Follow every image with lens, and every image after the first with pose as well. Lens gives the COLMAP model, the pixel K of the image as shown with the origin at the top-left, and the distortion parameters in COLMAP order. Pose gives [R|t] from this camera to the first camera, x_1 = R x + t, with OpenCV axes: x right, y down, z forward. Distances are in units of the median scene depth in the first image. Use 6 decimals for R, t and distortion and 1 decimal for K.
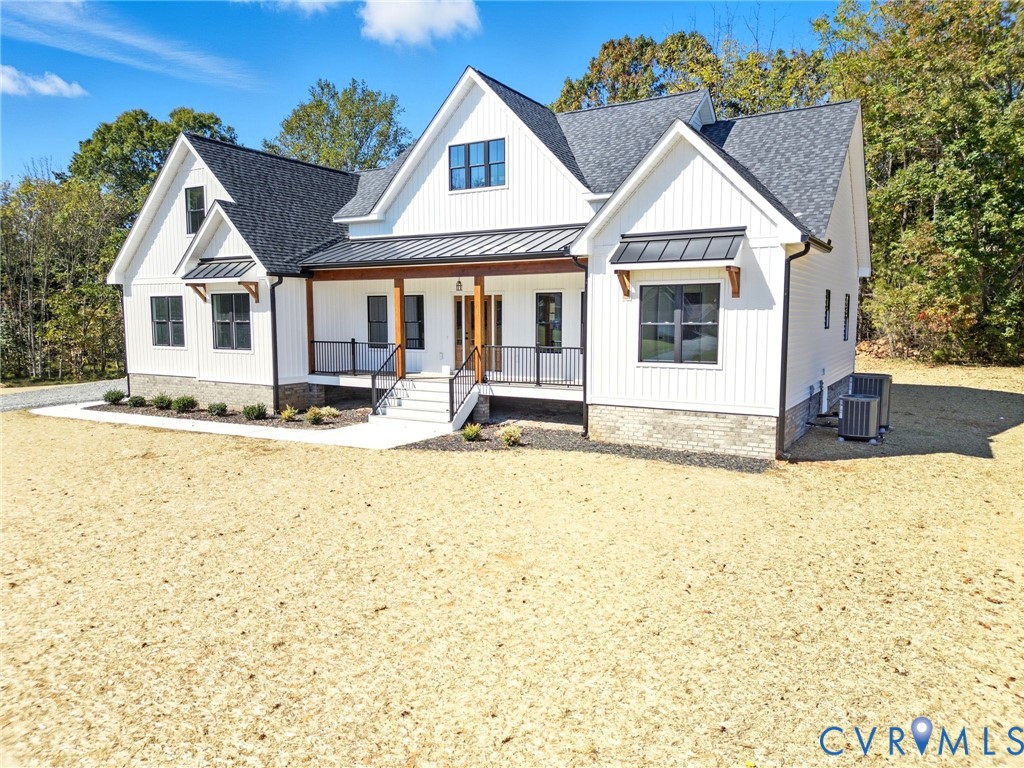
lens RADIAL K [[715.3, 0, 507.9], [0, 715.3, 377.8], [0, 0, 1]] dist [0.032519, -0.001869]
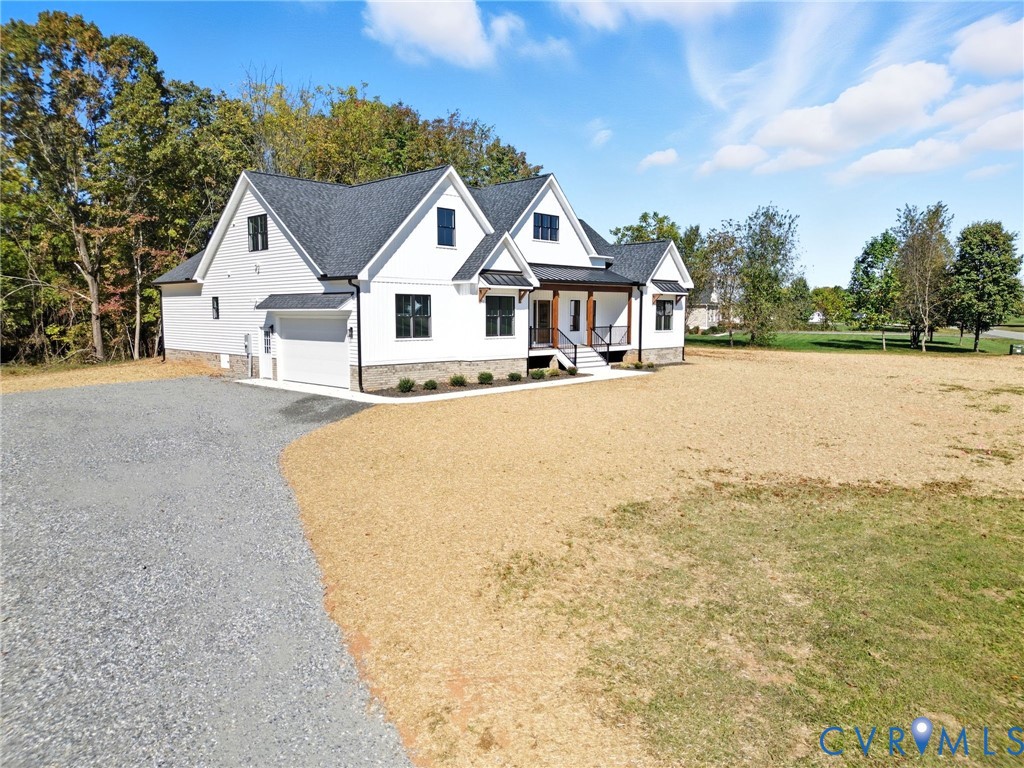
lens RADIAL K [[715.3, 0, 509.8], [0, 715.3, 392.4], [0, 0, 1]] dist [0.032519, -0.001869]
pose [[0.241081, -0.105989, 0.964700, -1.855432], [0.081429, 0.992723, 0.088718, -0.055030], [-0.967083, 0.057166, 0.247957, 0.679732]]
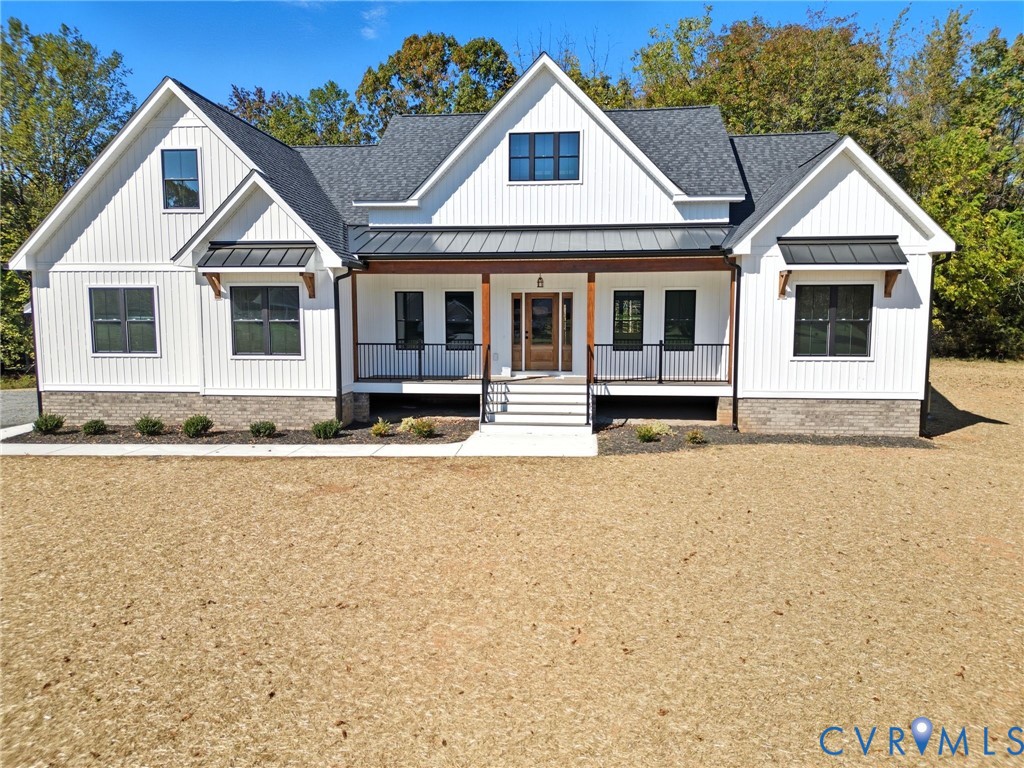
lens RADIAL K [[715.3, 0, 514.7], [0, 715.3, 381.2], [0, 0, 1]] dist [0.032519, -0.001869]
pose [[0.904234, -0.038685, 0.425282, -0.505792], [0.036697, 0.999244, 0.012870, -0.010857], [-0.425458, 0.003969, 0.904970, 0.153790]]
